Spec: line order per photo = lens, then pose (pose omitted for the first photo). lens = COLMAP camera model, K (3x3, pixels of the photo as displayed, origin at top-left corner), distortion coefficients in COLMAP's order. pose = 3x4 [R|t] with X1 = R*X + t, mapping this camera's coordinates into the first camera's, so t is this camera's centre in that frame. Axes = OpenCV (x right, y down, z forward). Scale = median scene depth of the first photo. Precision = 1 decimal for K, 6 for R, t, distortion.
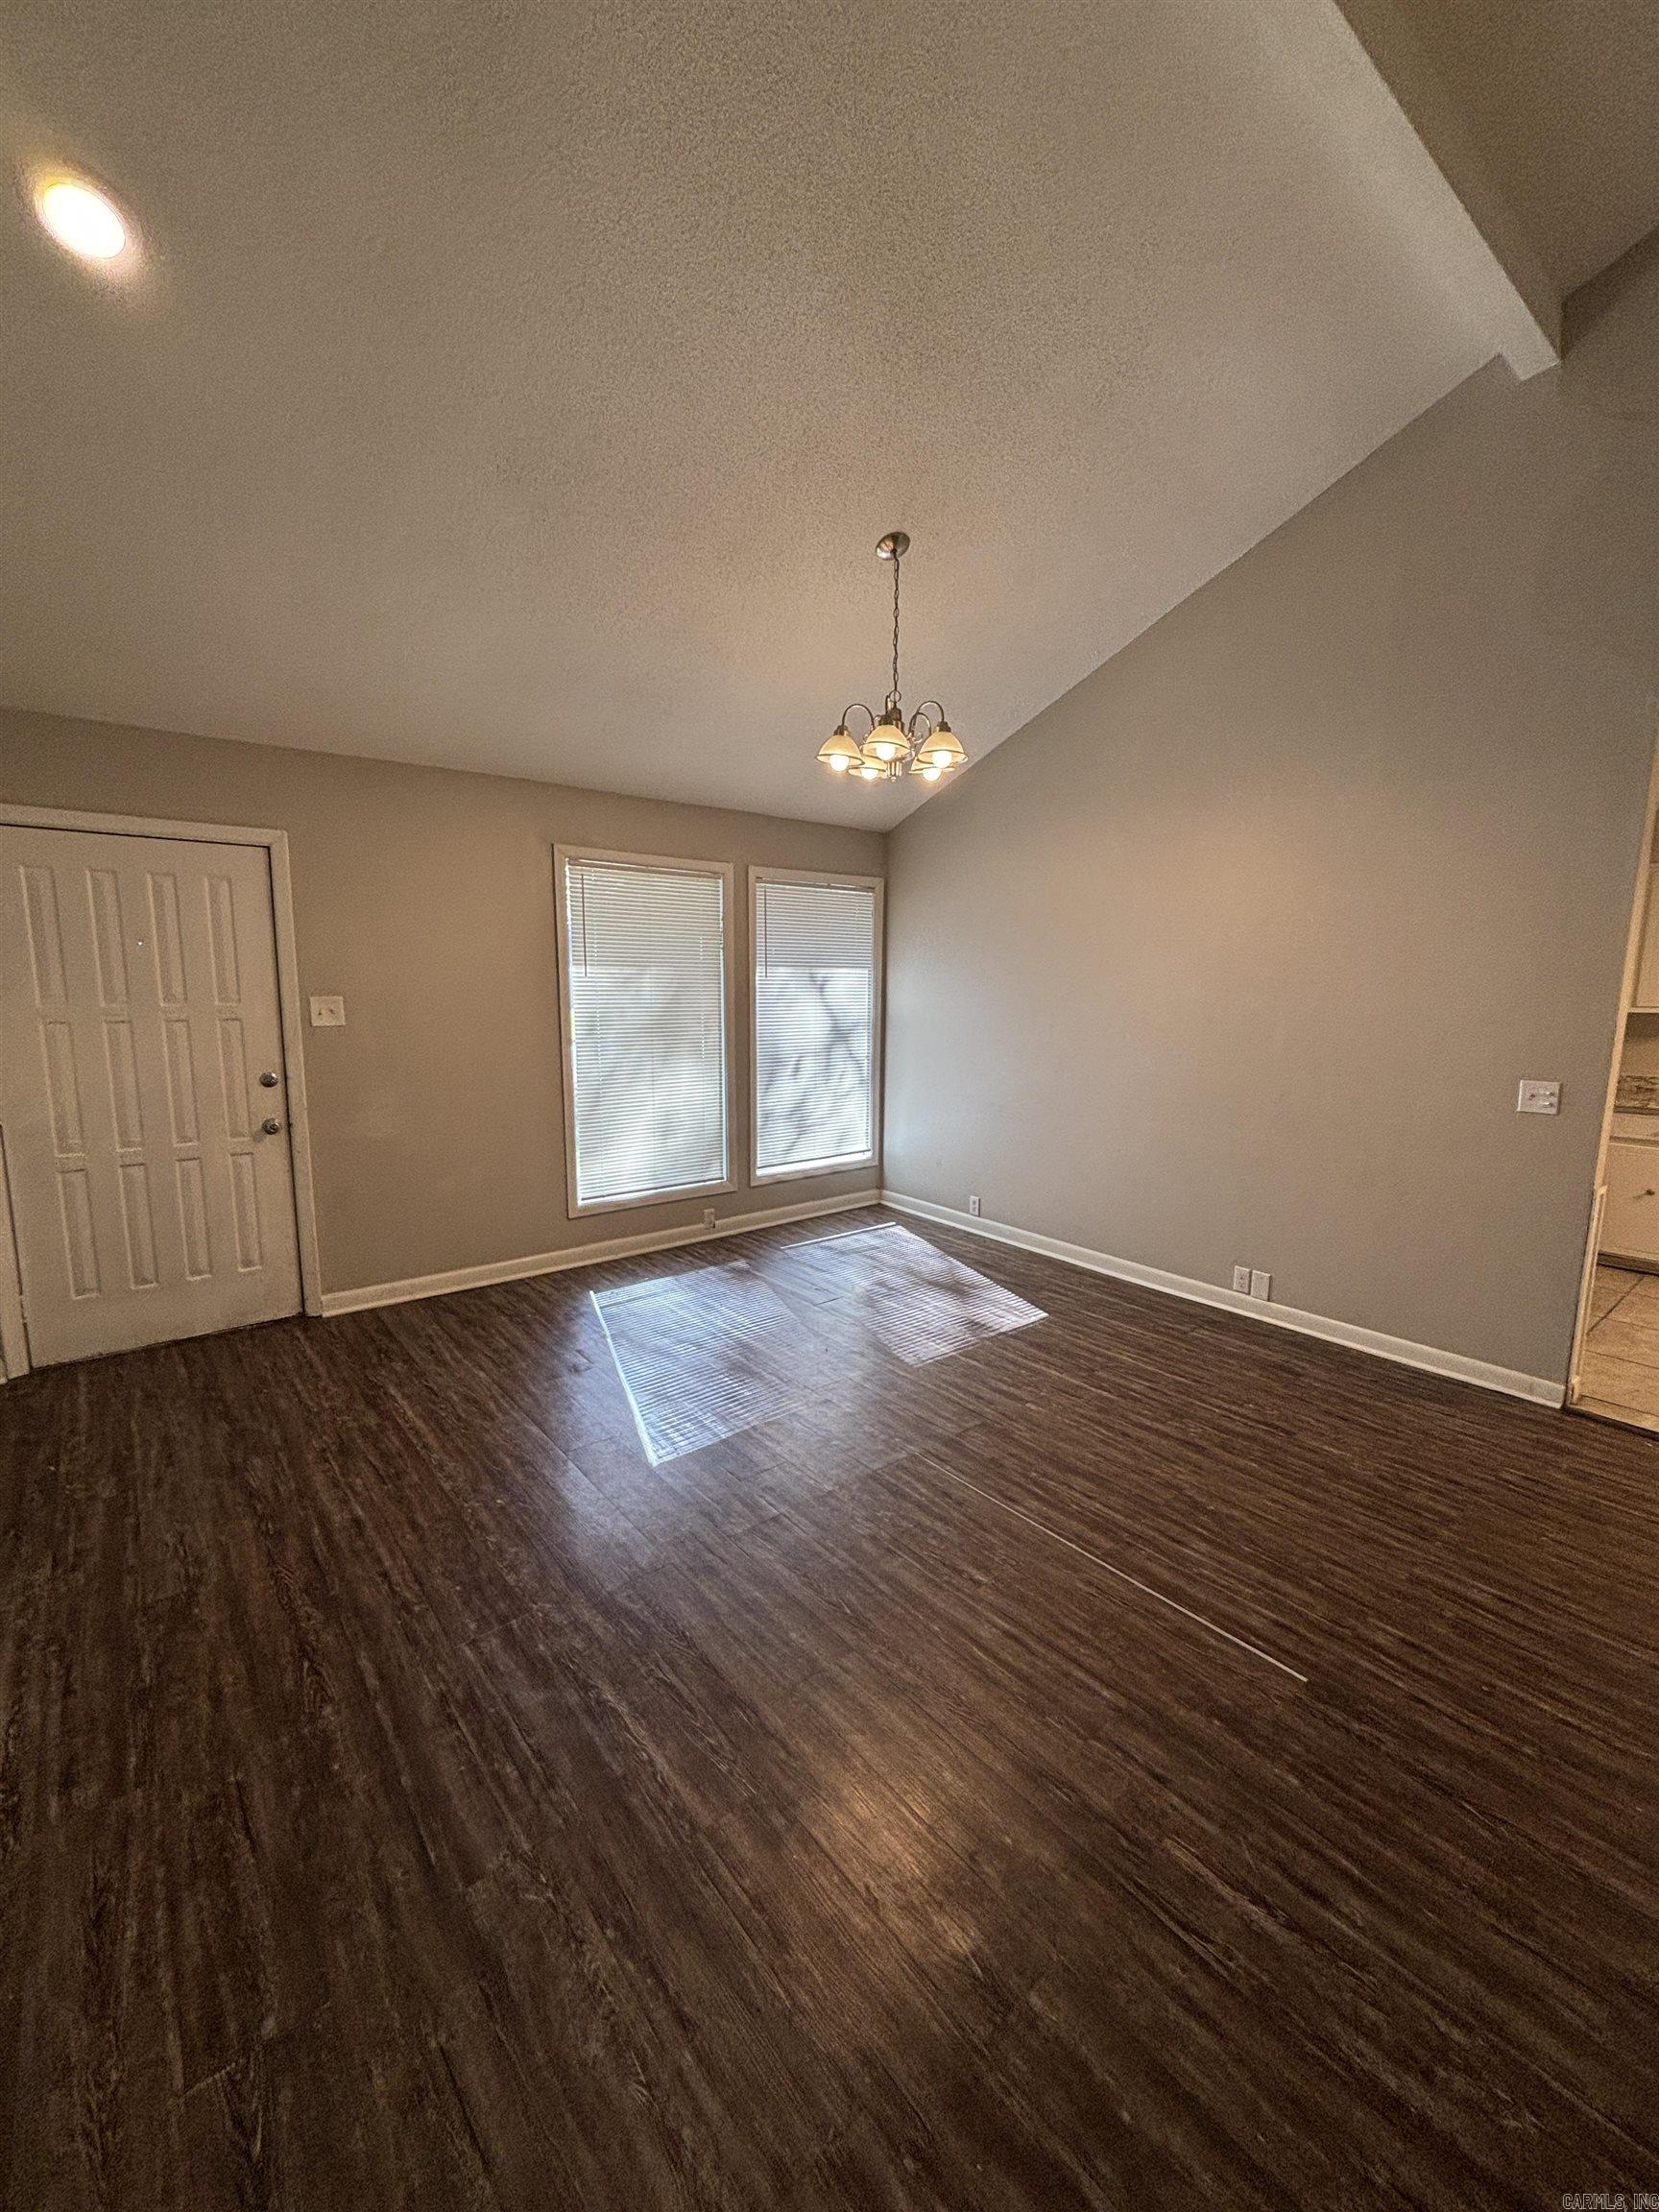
lens RADIAL K [[891.8, 0, 834.8], [0, 891.8, 1097.2], [0, 0, 1]] dist [-0.000173, 0.000681]
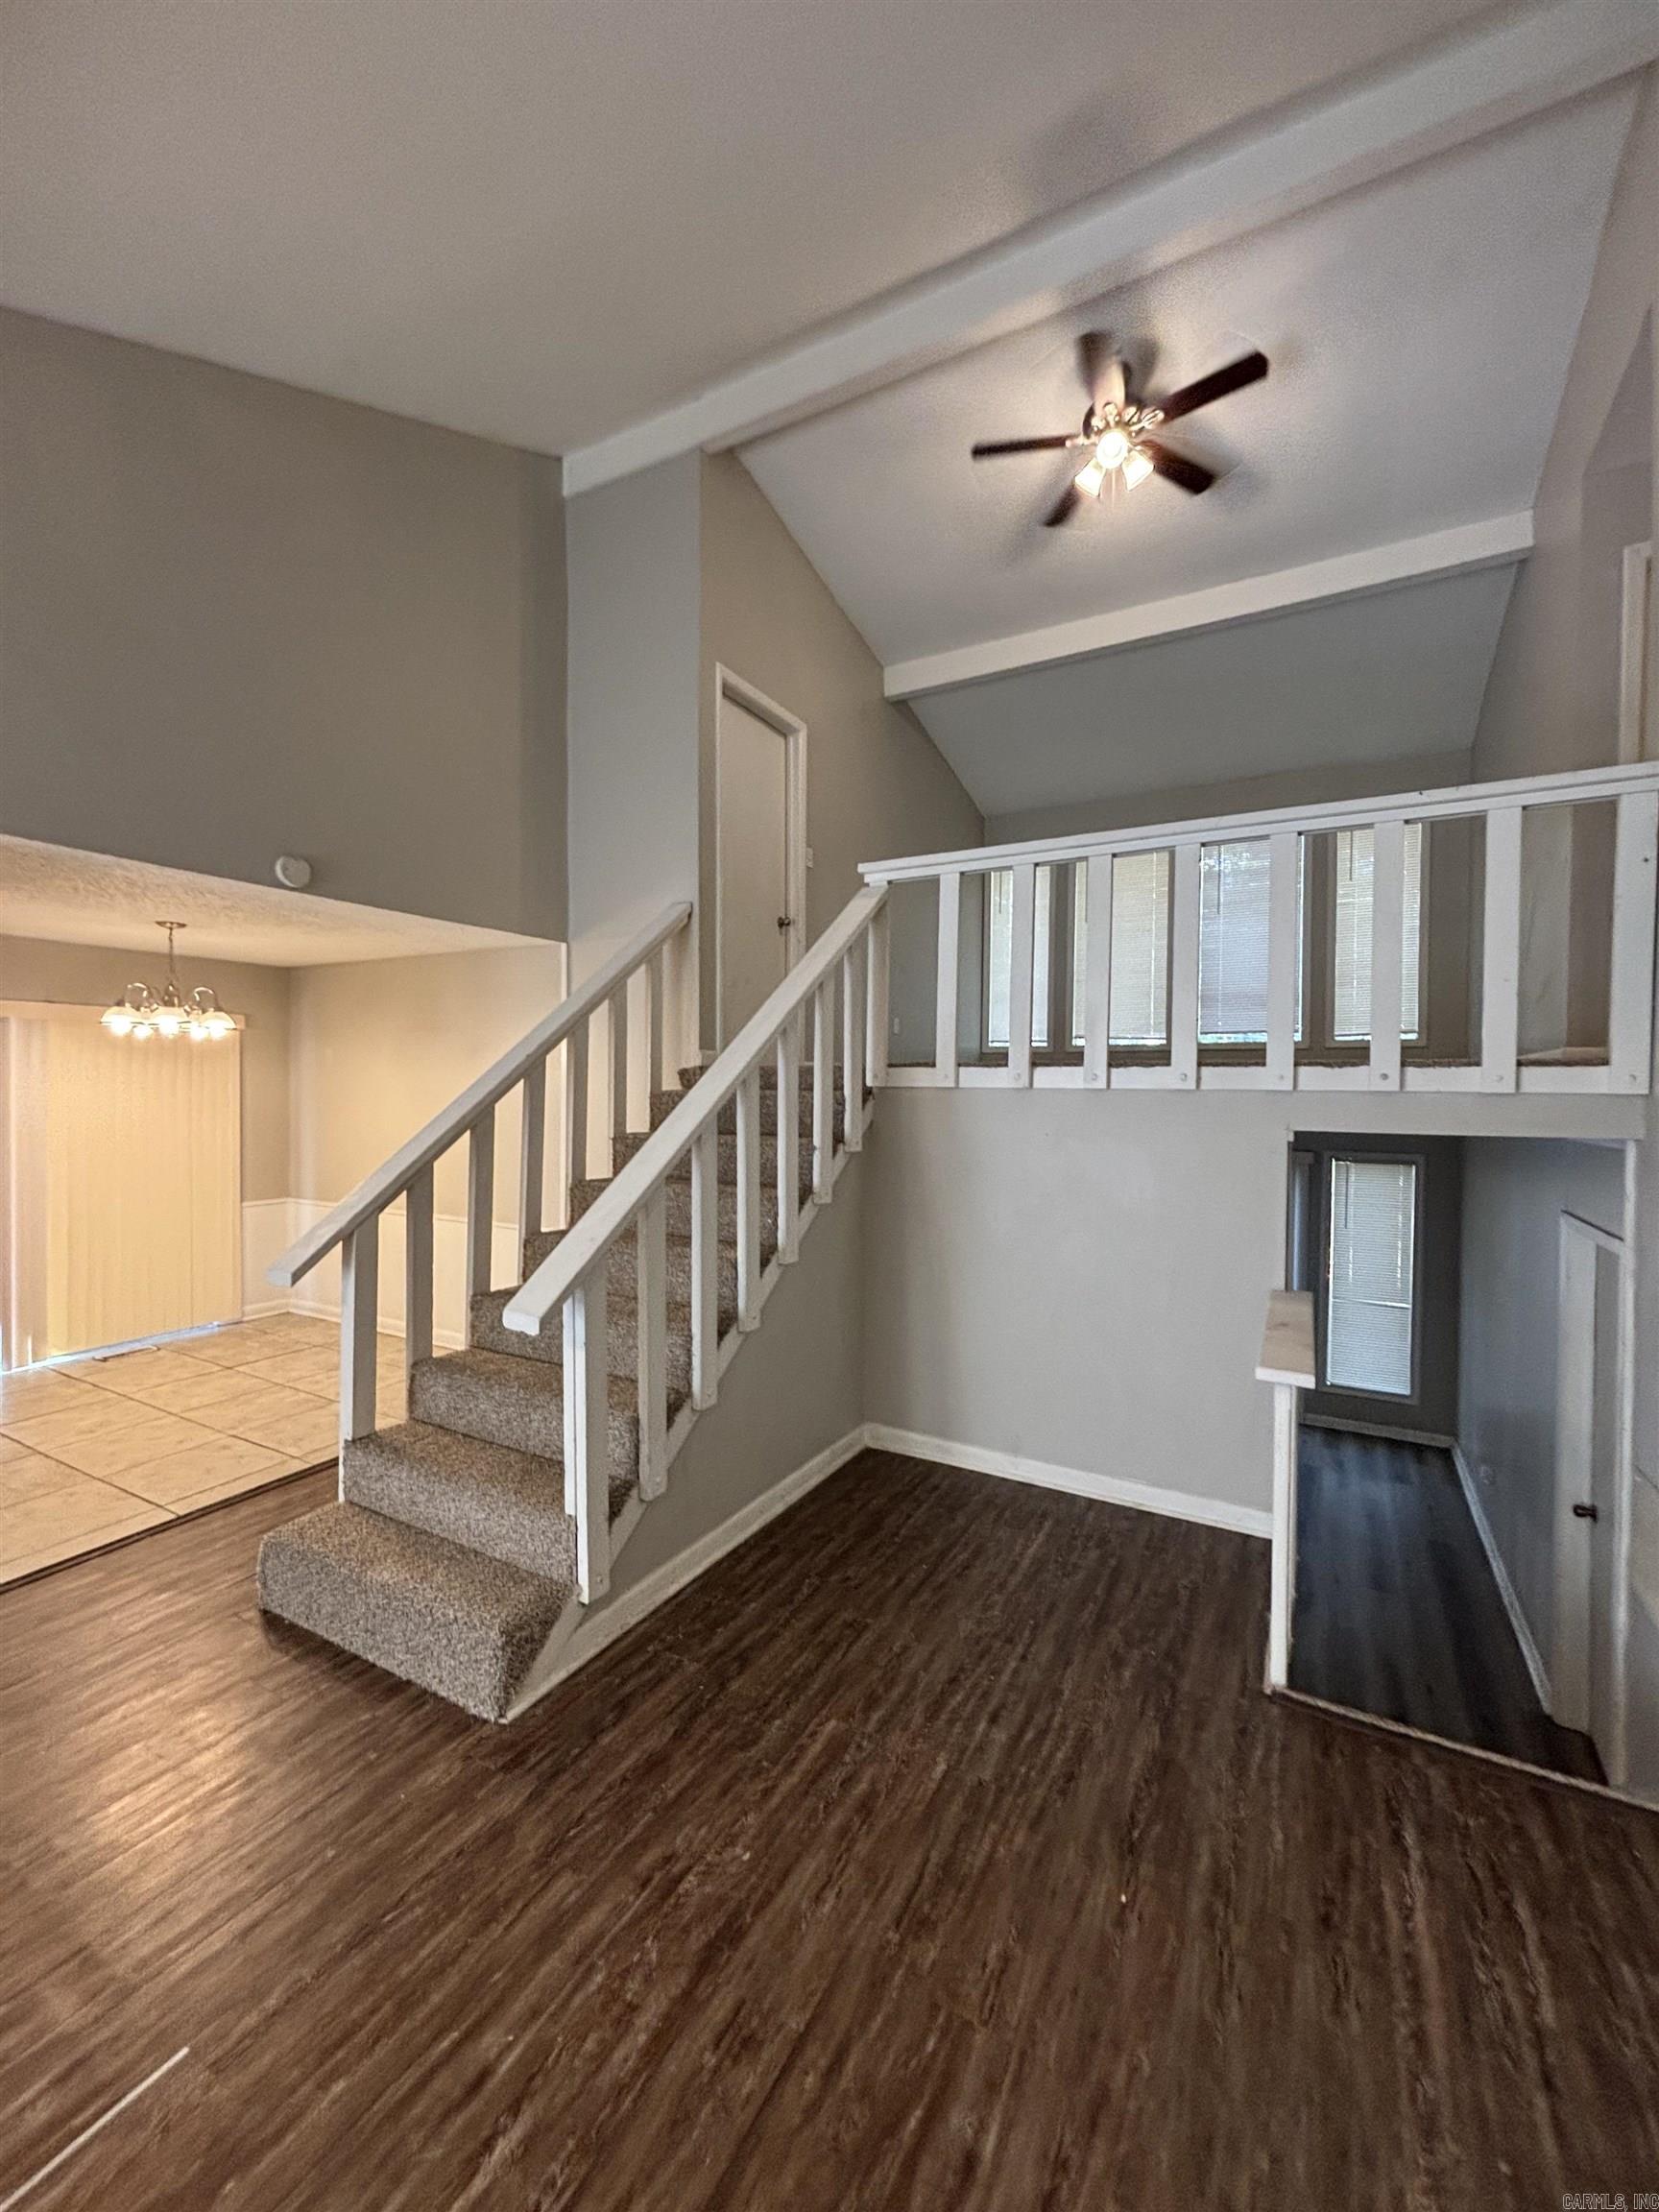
lens RADIAL K [[891.8, 0, 829.2], [0, 891.8, 1106.8], [0, 0, 1]] dist [-0.000173, 0.000681]
pose [[-0.370226, -0.029633, 0.928469, -0.258437], [0.114531, 0.990409, 0.077279, -0.102018], [-0.921854, 0.134949, -0.363281, 0.470551]]
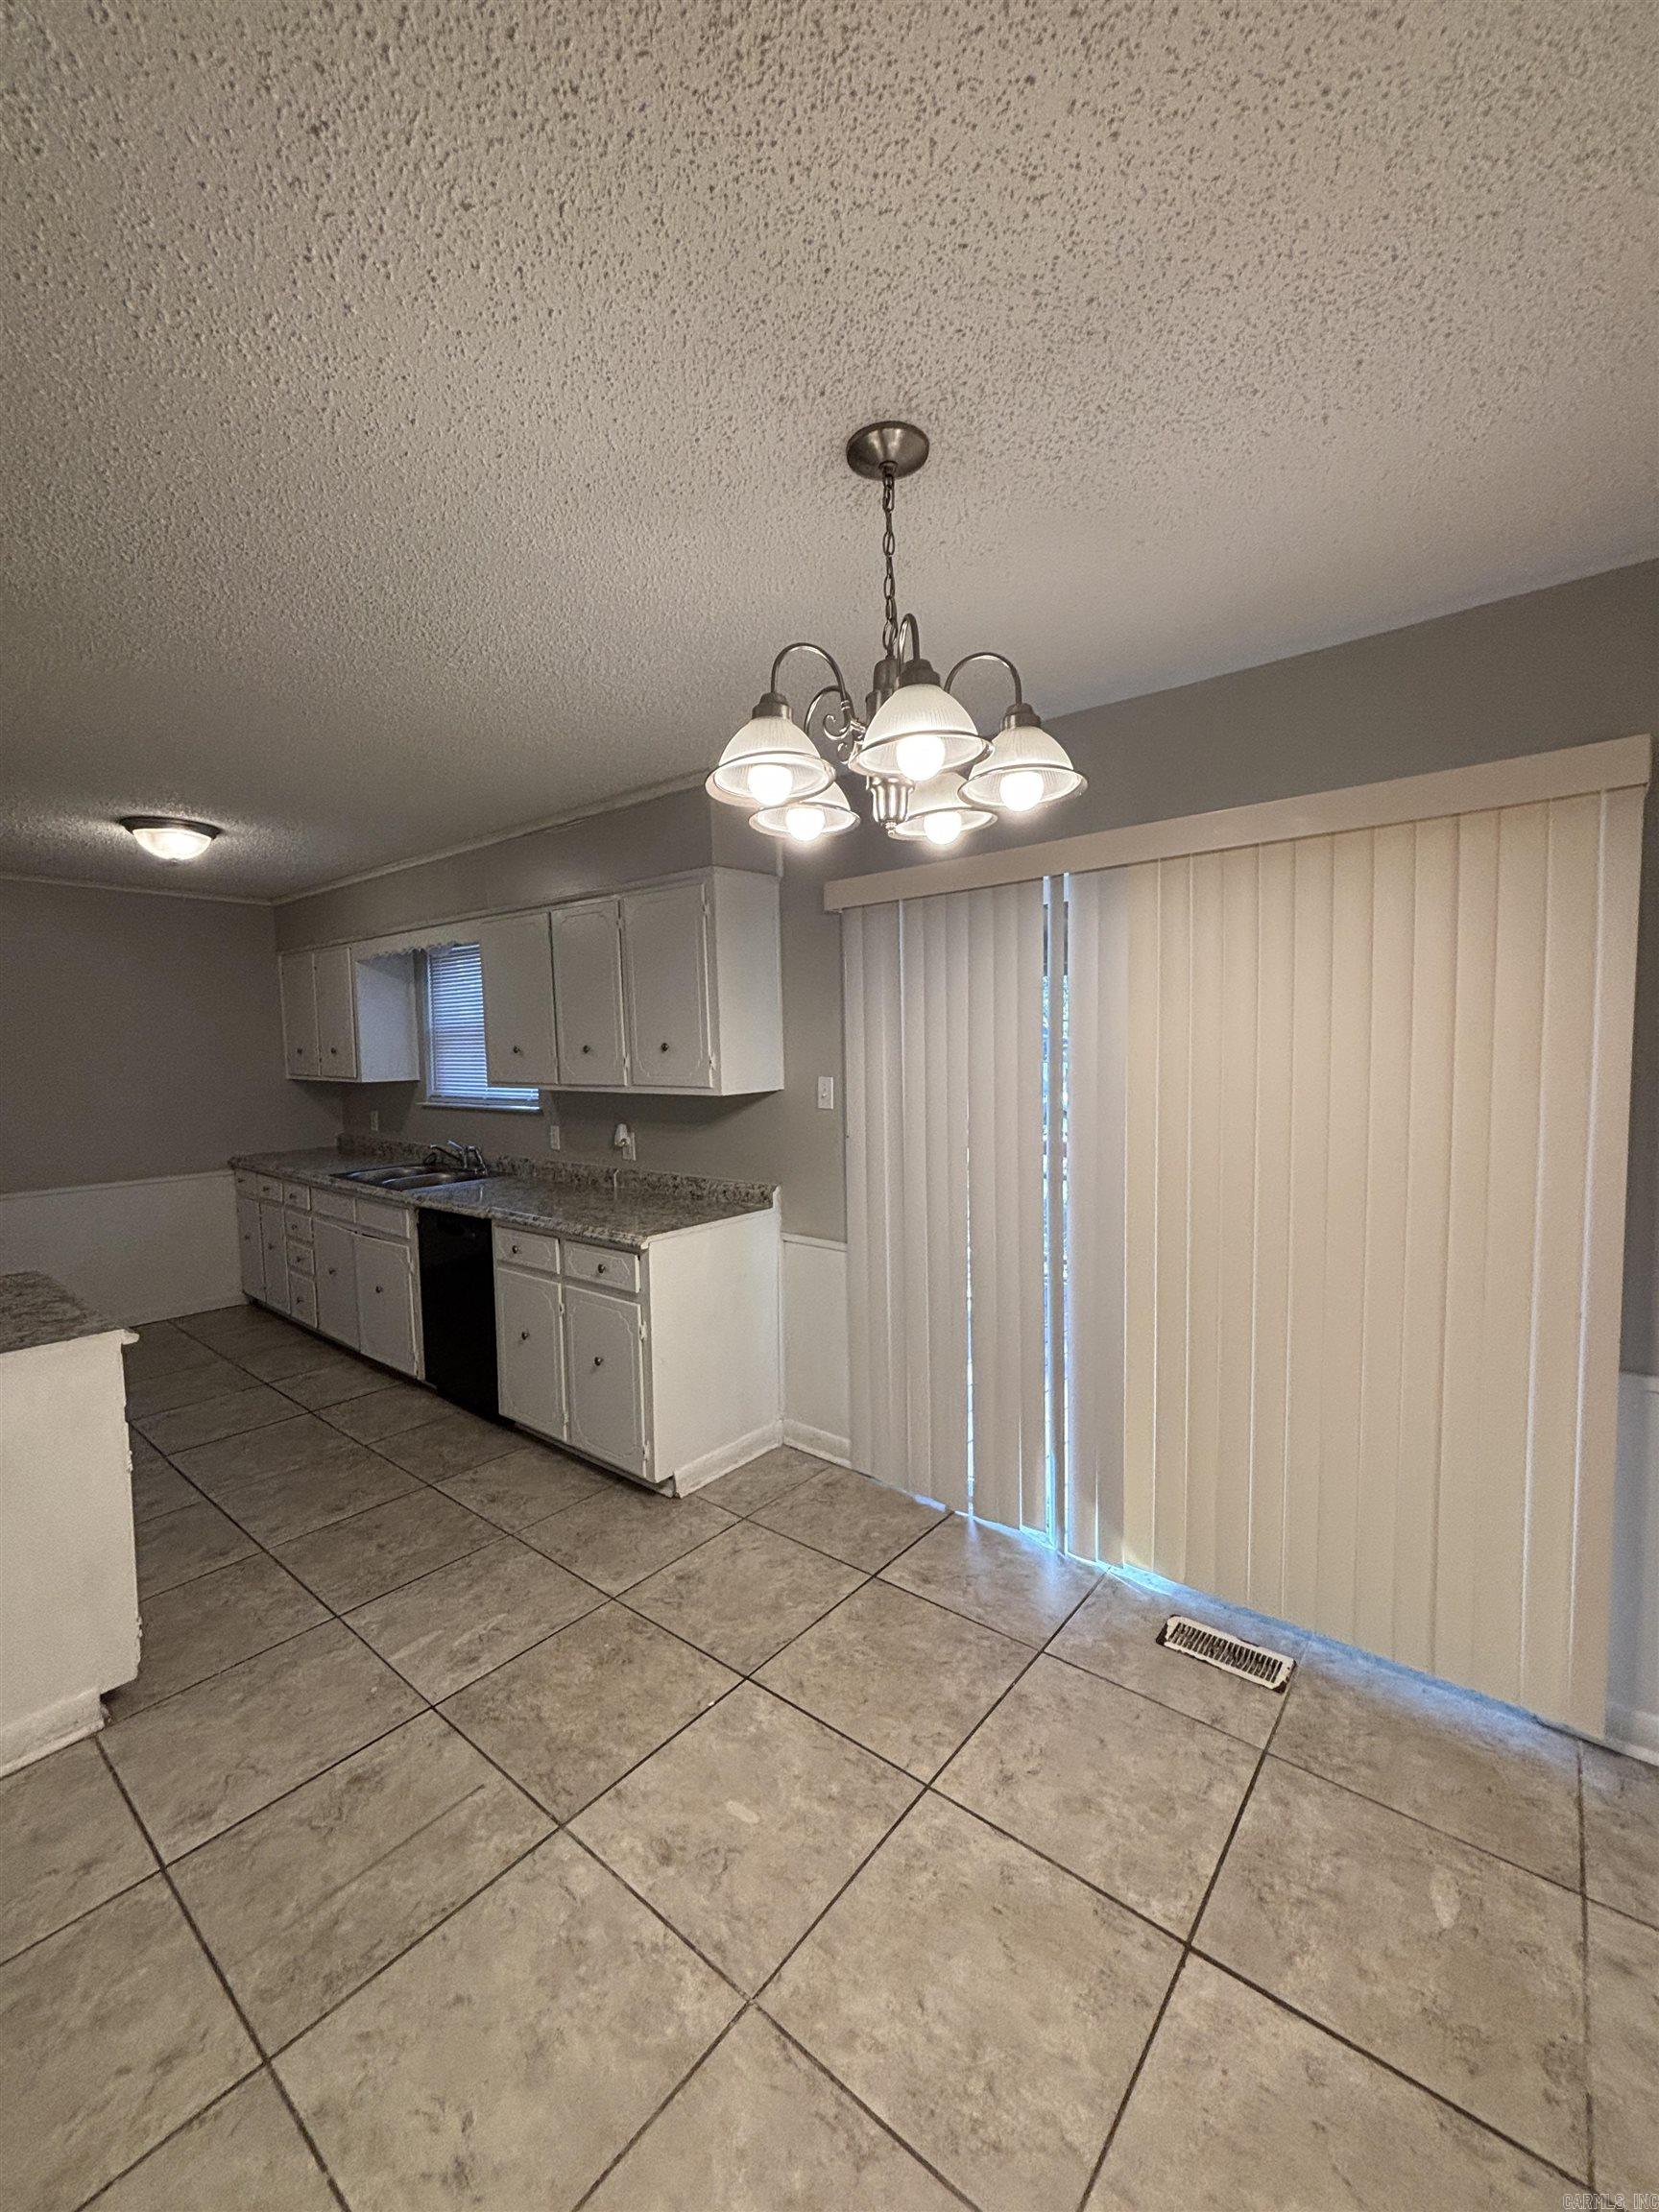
lens RADIAL K [[891.8, 0, 829.8], [0, 891.8, 1095.8], [0, 0, 1]] dist [-0.000173, 0.000681]
pose [[0.979603, -0.032275, 0.198334, 1.584151], [0.048118, 0.995978, -0.075586, -0.048530], [-0.195096, 0.083588, 0.977216, 0.490702]]
